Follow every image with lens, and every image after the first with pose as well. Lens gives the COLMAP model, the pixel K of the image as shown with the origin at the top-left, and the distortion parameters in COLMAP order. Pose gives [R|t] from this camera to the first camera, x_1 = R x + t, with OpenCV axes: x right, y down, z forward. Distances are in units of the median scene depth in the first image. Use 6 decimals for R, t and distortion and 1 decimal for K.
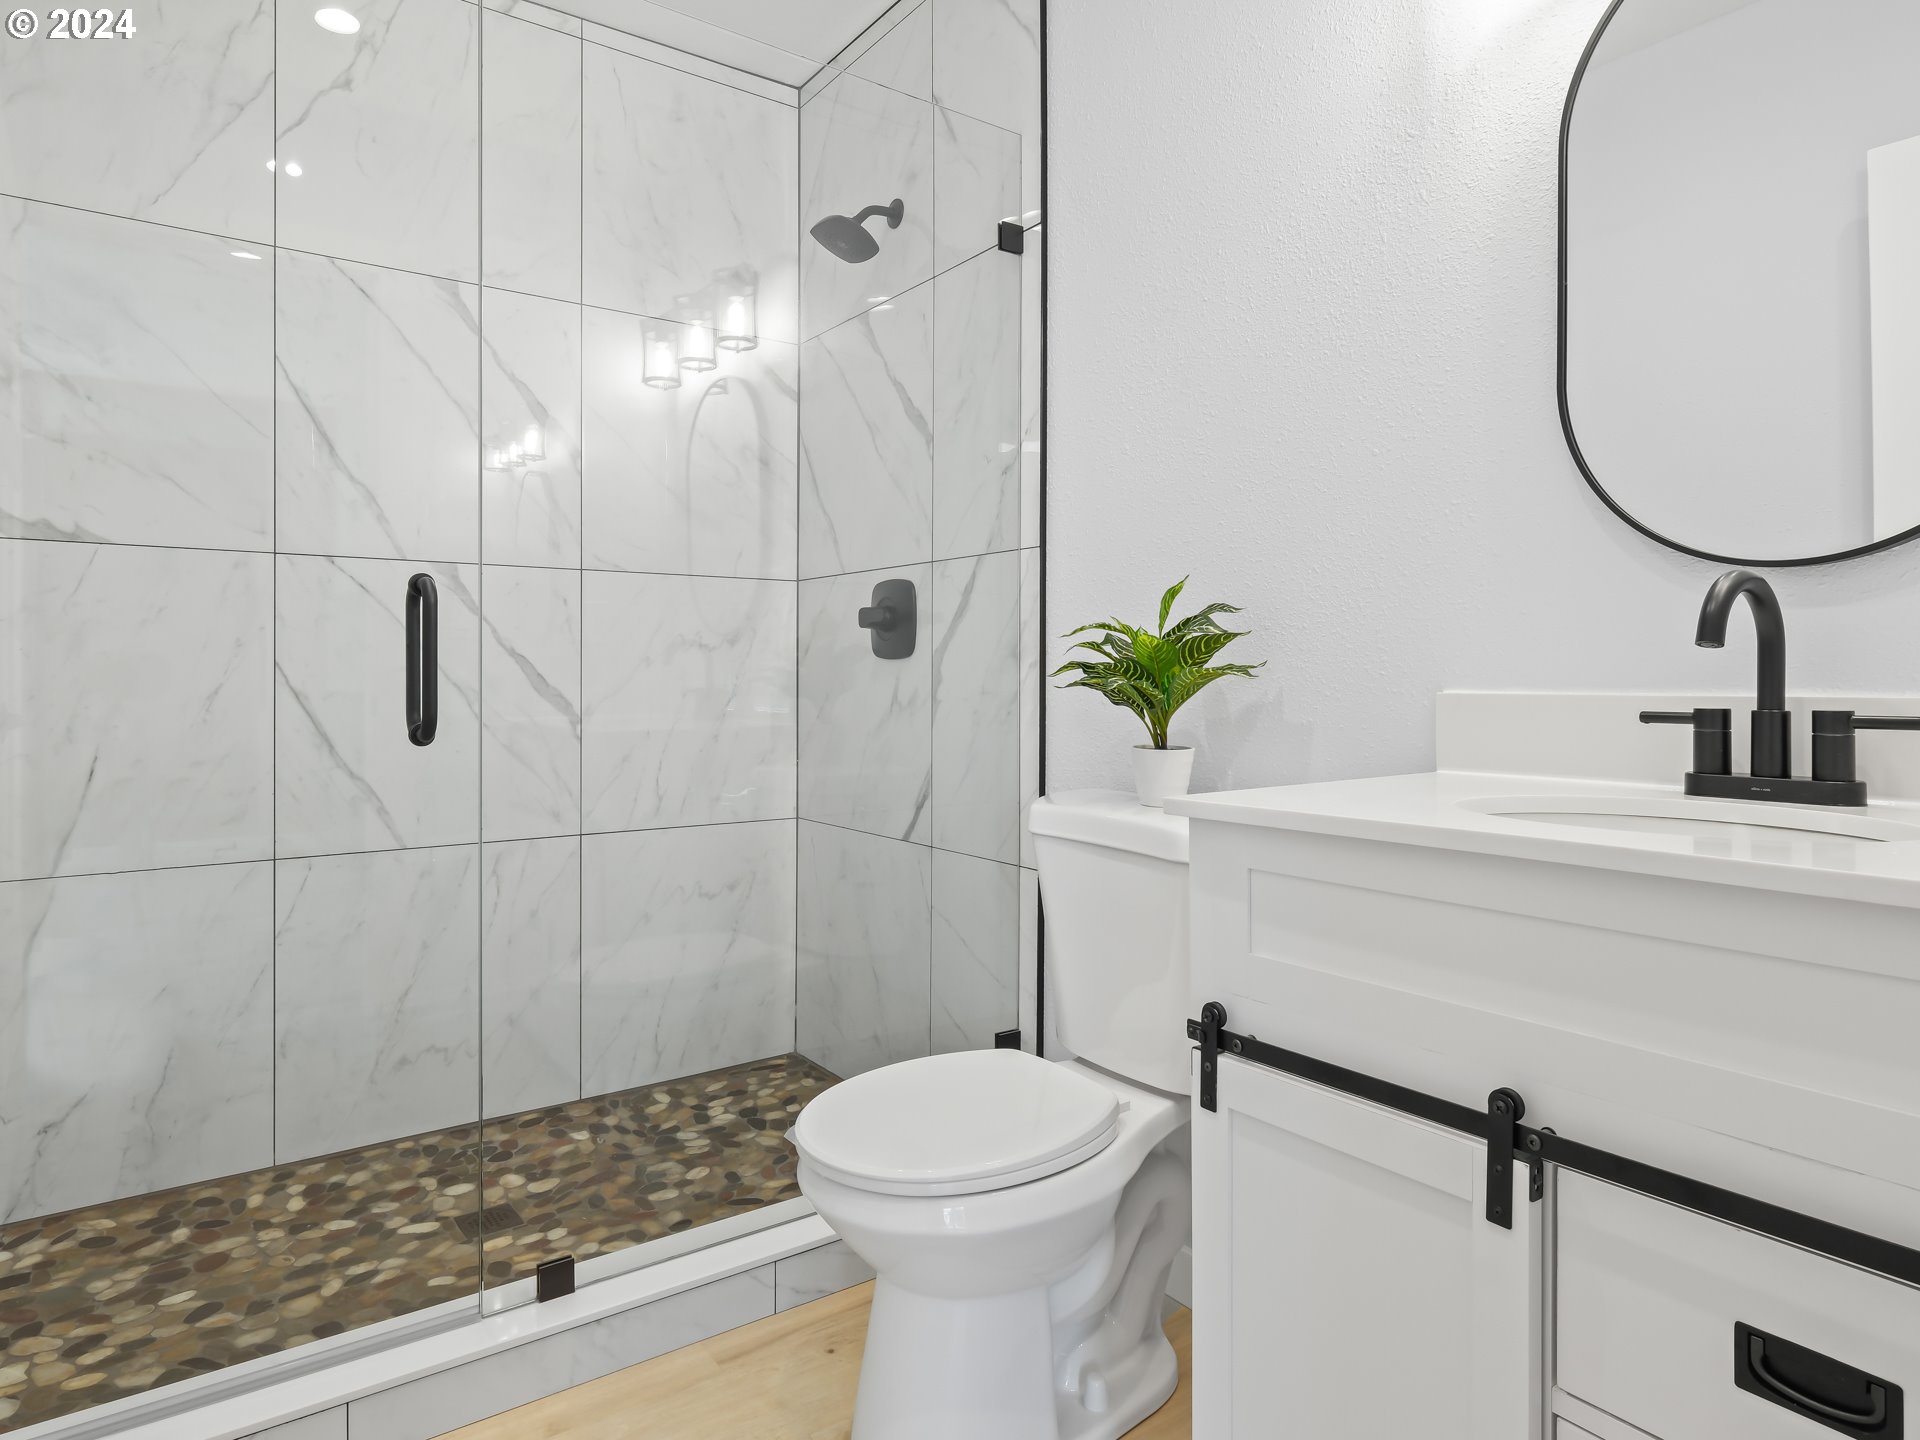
lens RADIAL K [[1147.5, 0, 942.4], [0, 1147.5, 700.2], [0, 0, 1]] dist [-0.003147, -0.003454]
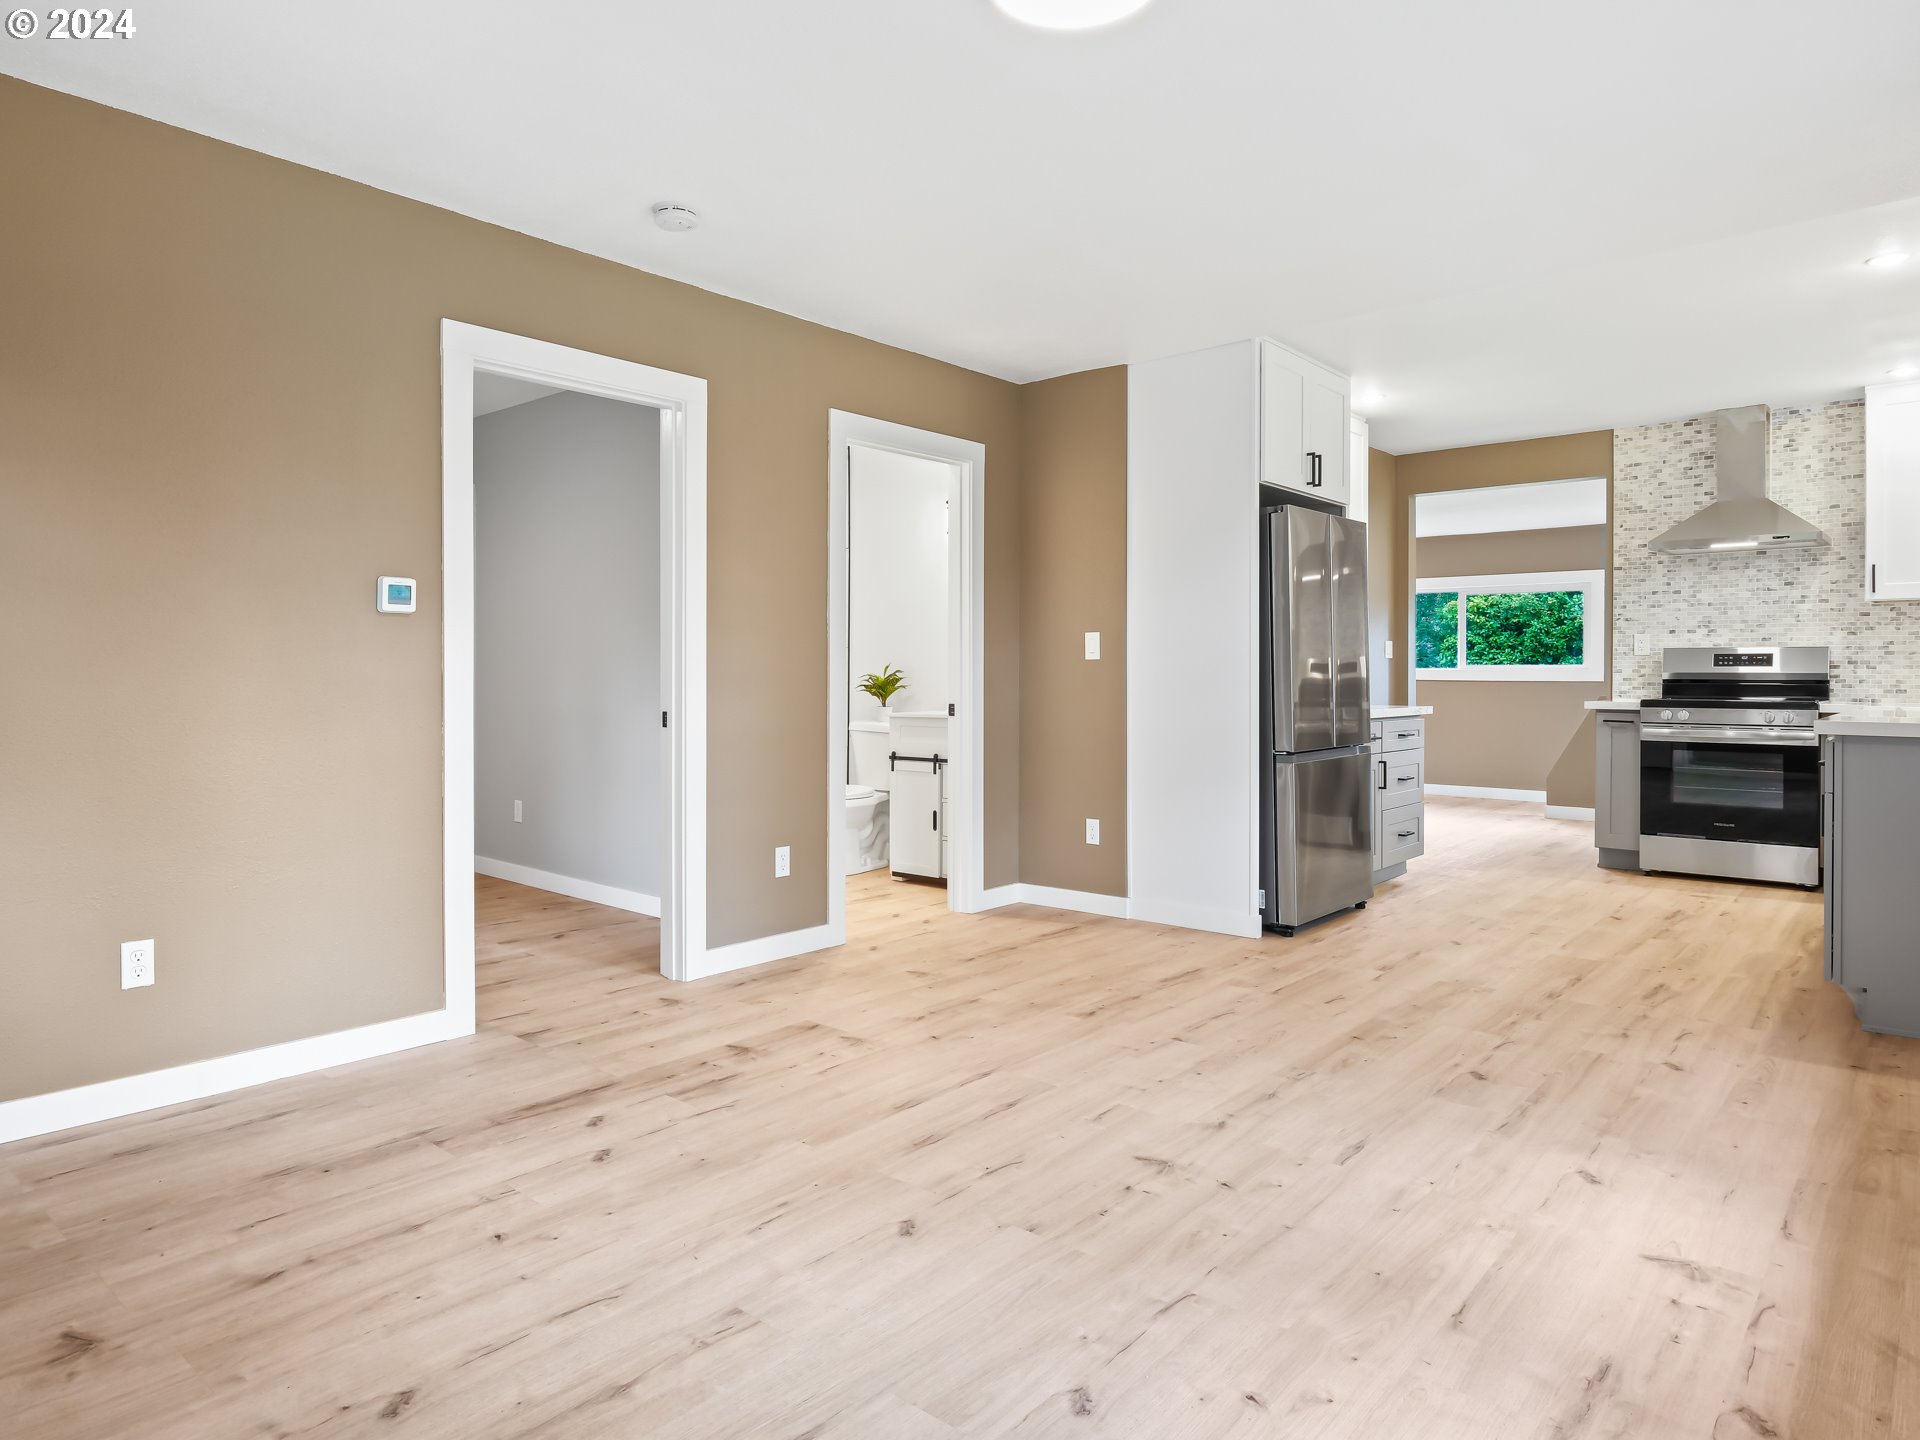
lens RADIAL K [[1159.4, 0, 946.9], [0, 1159.4, 678.0], [0, 0, 1]] dist [-0.001667, -0.006216]
pose [[0.972451, 0.000505, 0.233105, -0.543893], [0.002482, 0.999918, -0.012524, -0.006210], [-0.233092, 0.012758, 0.972371, -3.006554]]
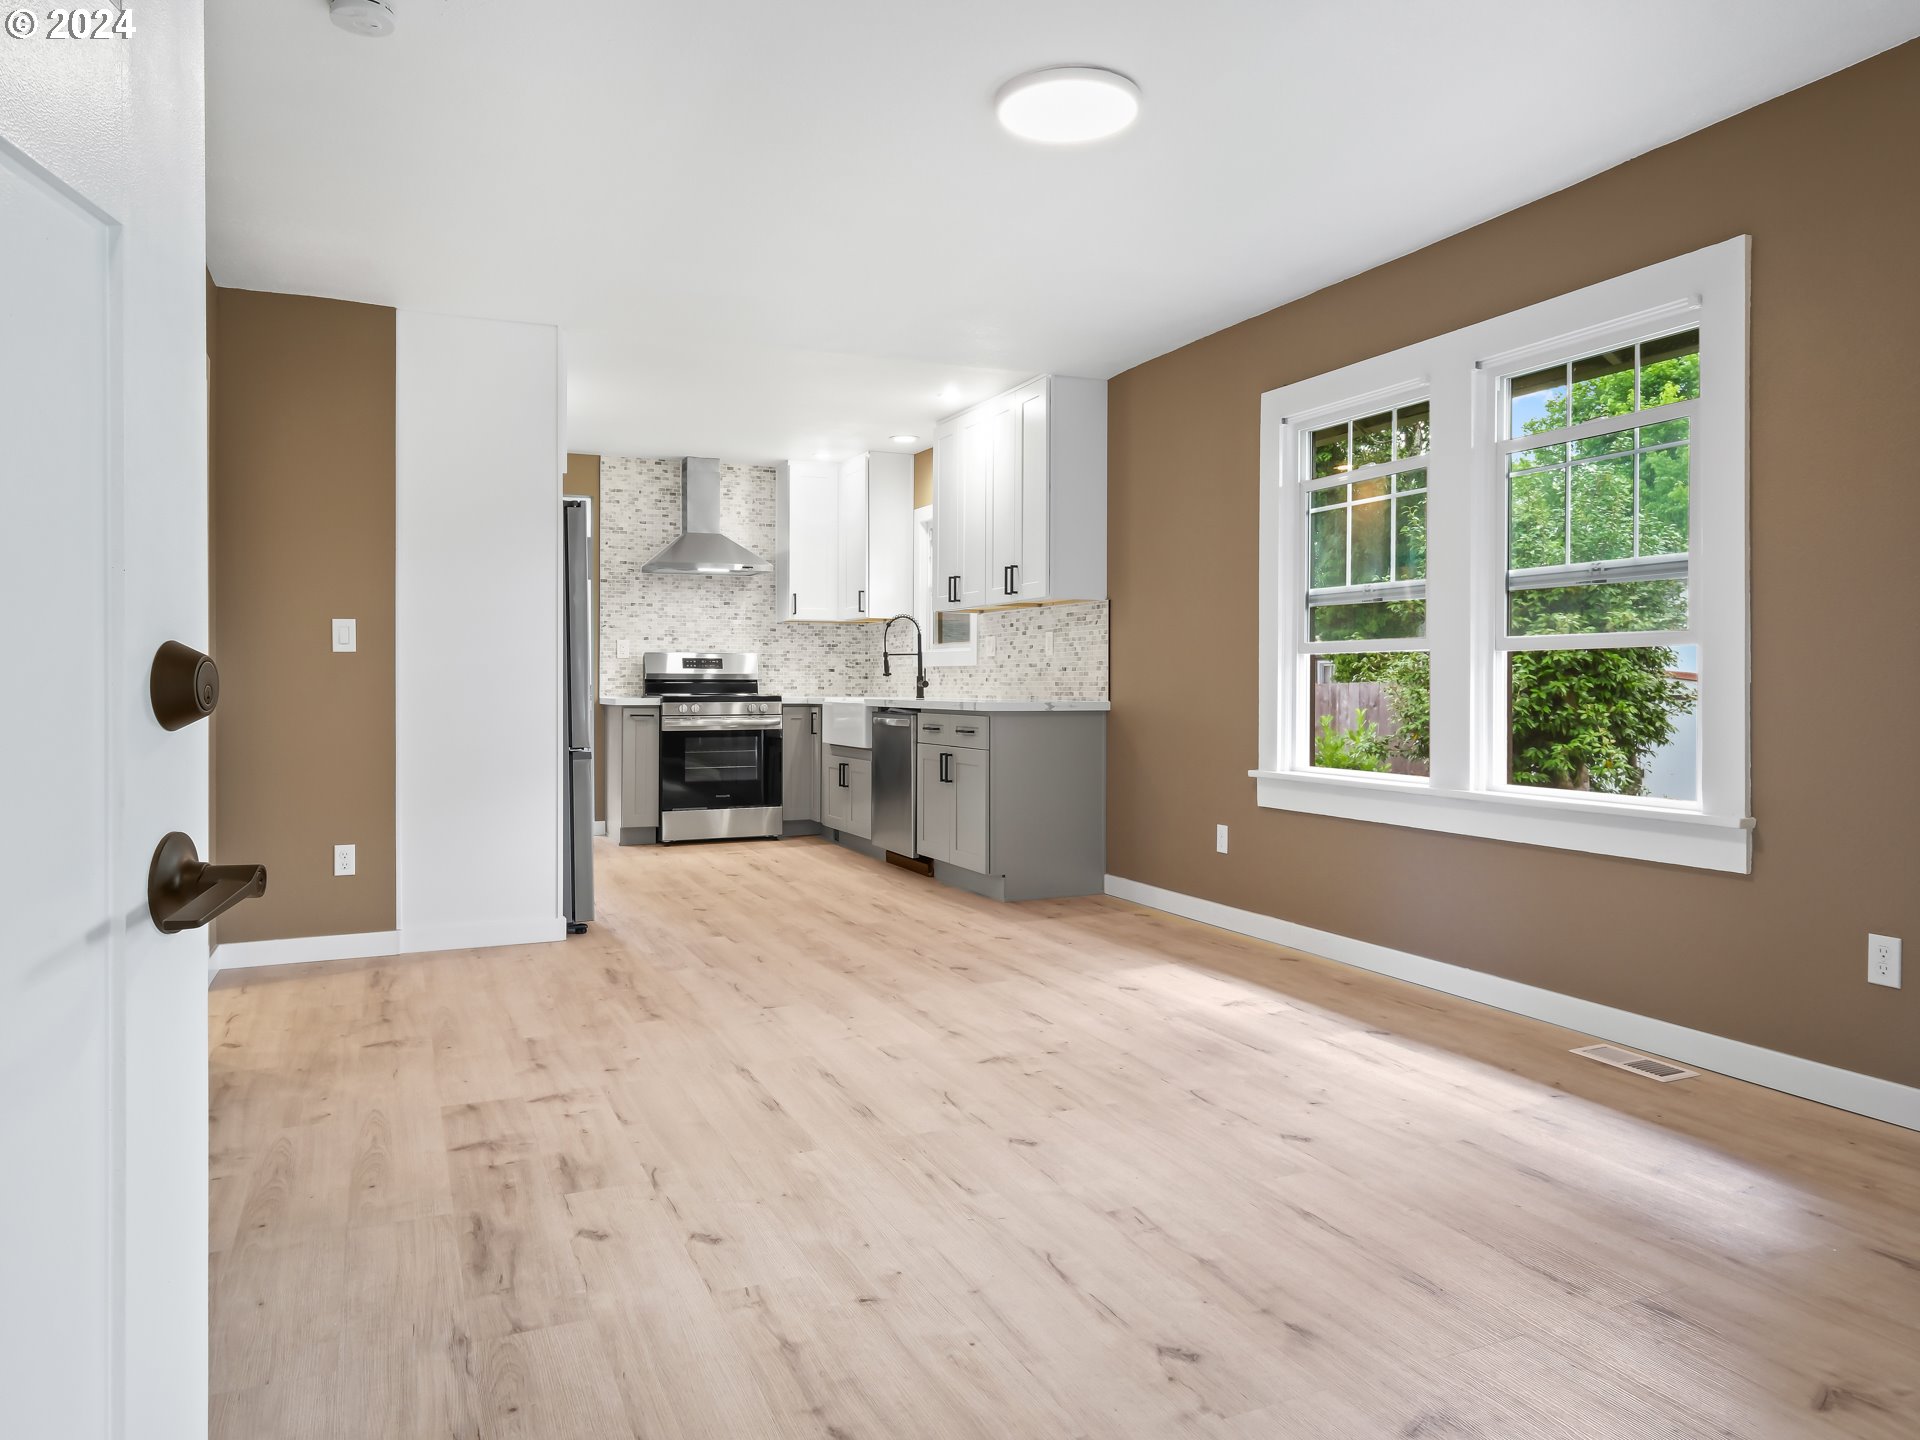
lens RADIAL K [[1280.2, 0, 937.1], [0, 1280.2, 687.4], [0, 0, 1]] dist [0.004409, 0.000866]
pose [[0.208440, -0.002881, 0.978031, -2.011457], [0.016244, 0.999868, -0.000517, 0.008908], [-0.977900, 0.015995, 0.208459, -1.899123]]
